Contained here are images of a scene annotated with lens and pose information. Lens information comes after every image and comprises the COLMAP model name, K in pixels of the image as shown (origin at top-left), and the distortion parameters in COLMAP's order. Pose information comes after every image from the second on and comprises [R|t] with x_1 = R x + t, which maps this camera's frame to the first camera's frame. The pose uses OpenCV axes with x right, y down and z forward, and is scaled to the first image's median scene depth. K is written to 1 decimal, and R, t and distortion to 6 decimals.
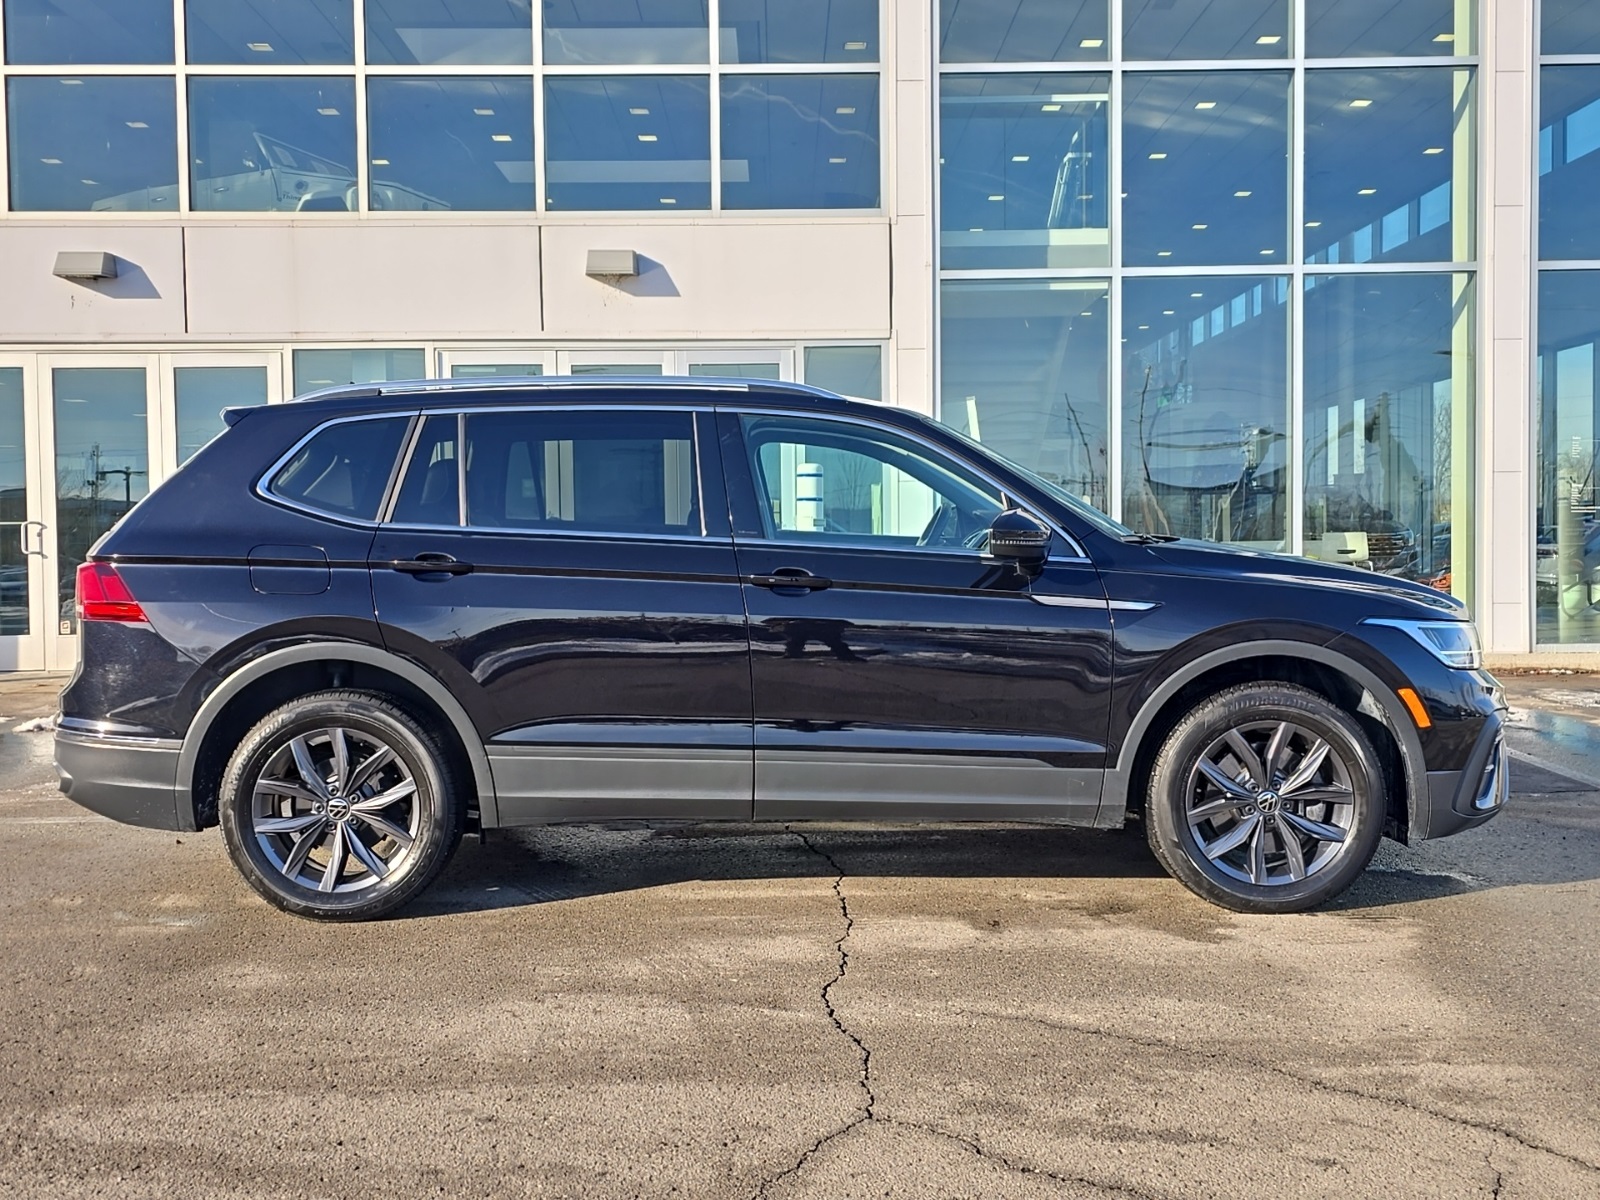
lens RADIAL K [[1572.8, 0, 800.0], [0, 1572.8, 600.0], [0, 0, 1]] dist [0.056962, -0.032773]
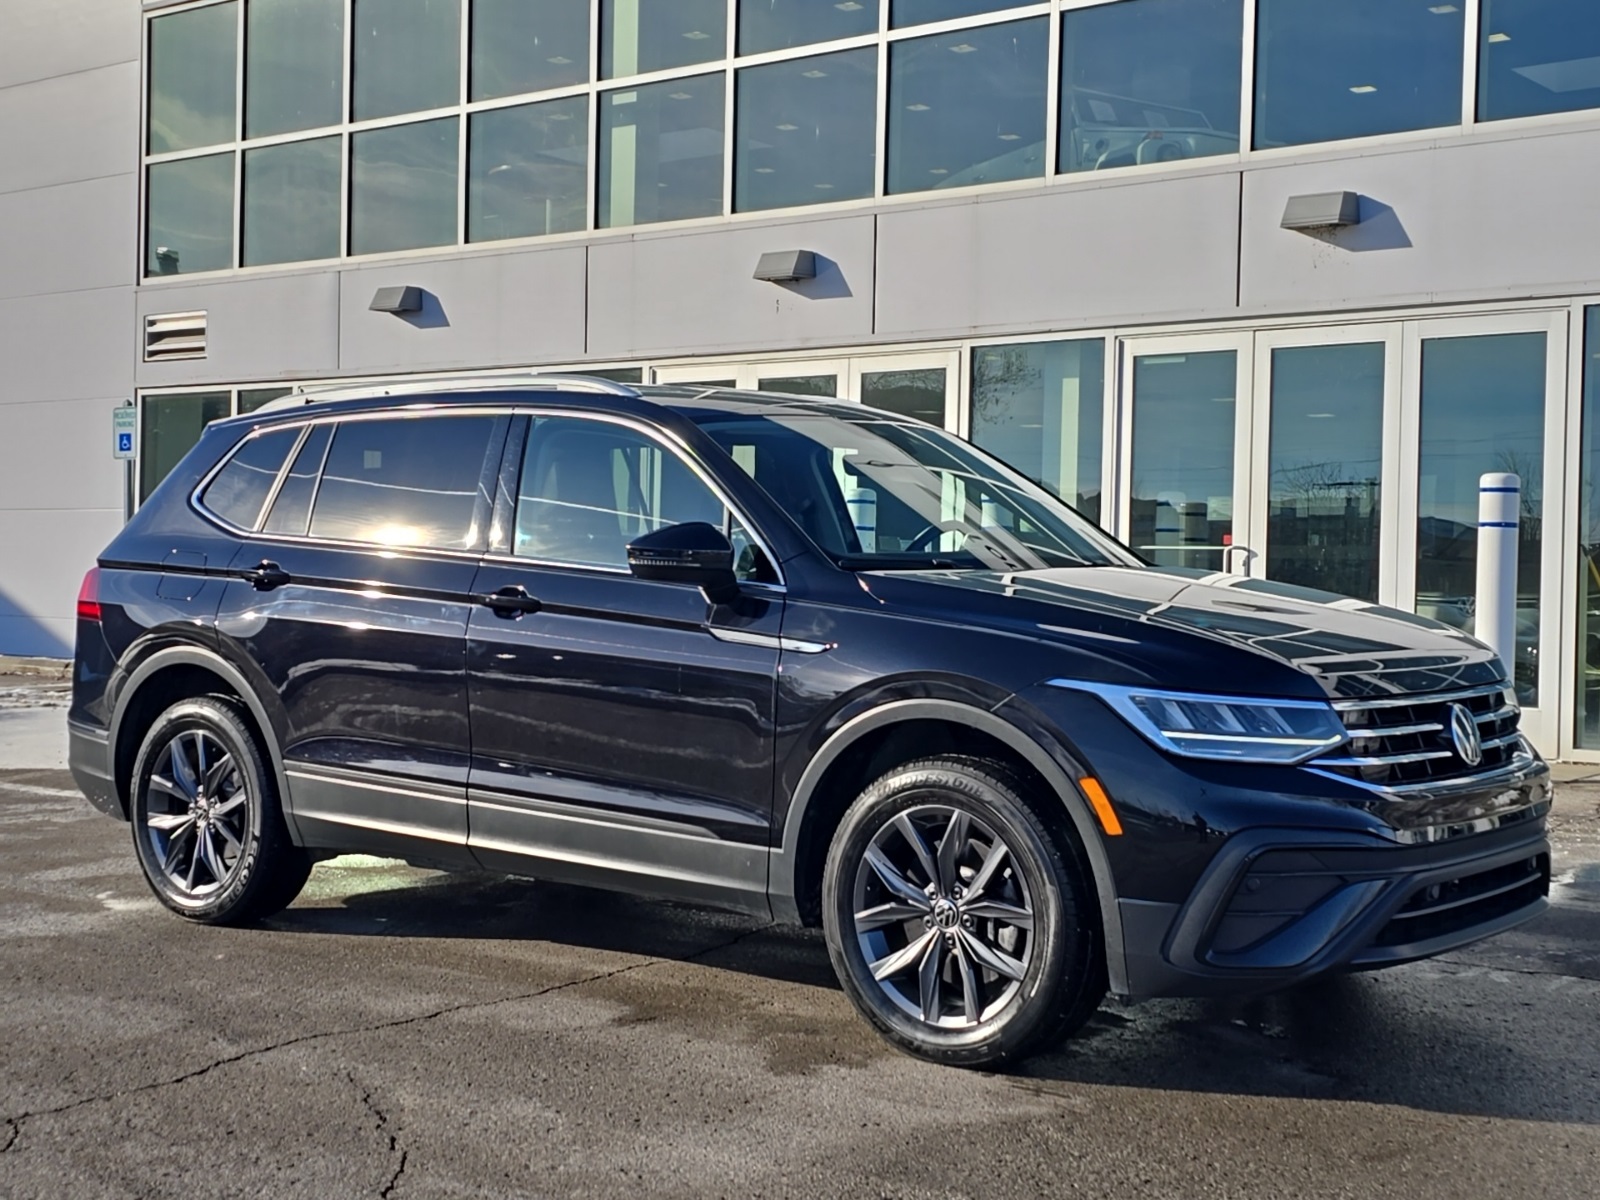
lens RADIAL K [[2106.1, 0, 799.6], [0, 2106.1, 588.4], [0, 0, 1]] dist [0.085349, -0.115448]
pose [[0.784921, 0.027617, -0.618980, 0.852955], [-0.050169, 0.998559, -0.019066, -0.004860], [0.617562, 0.046019, 0.785175, 0.159026]]
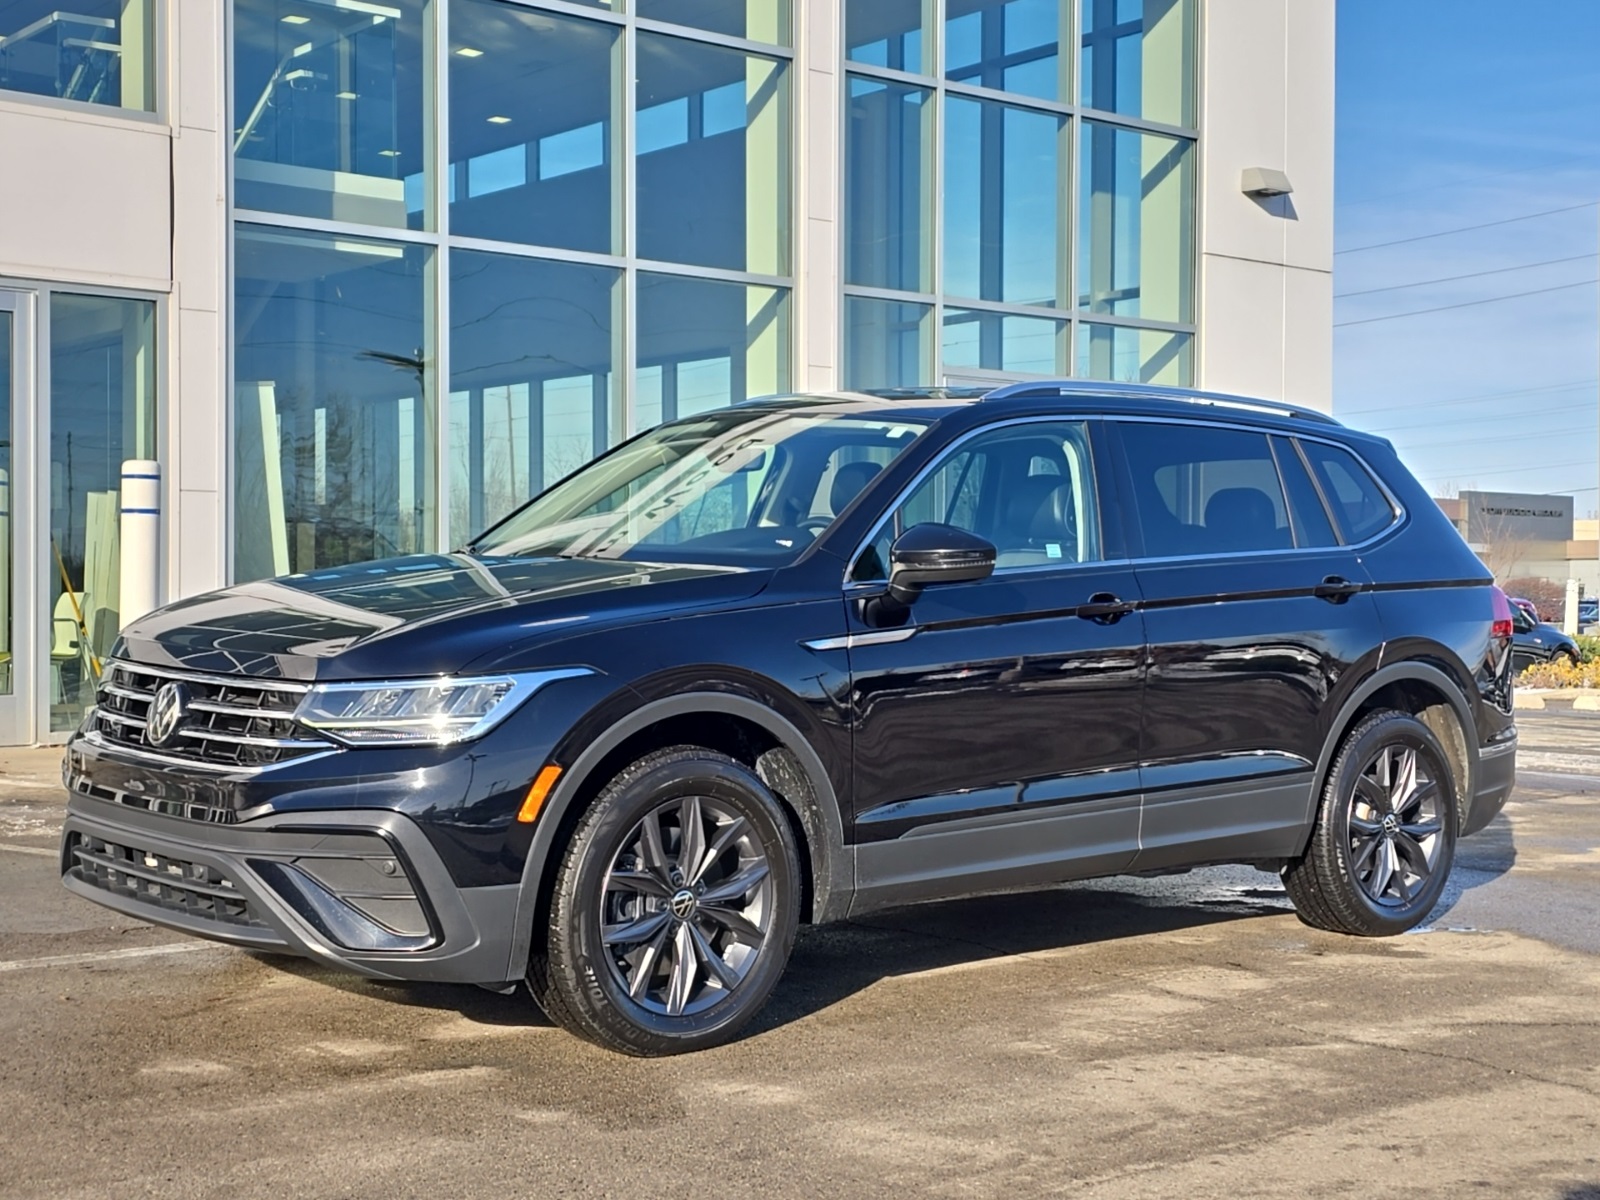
lens RADIAL K [[2161.4, 0, 800.0], [0, 2161.4, 600.0], [0, 0, 1]] dist [0.088348, -0.111418]
pose [[0.792330, 0.013045, 0.609953, -0.878478], [0.008020, 0.999462, -0.031793, 0.022940], [-0.610040, 0.030083, 0.791799, 0.104477]]
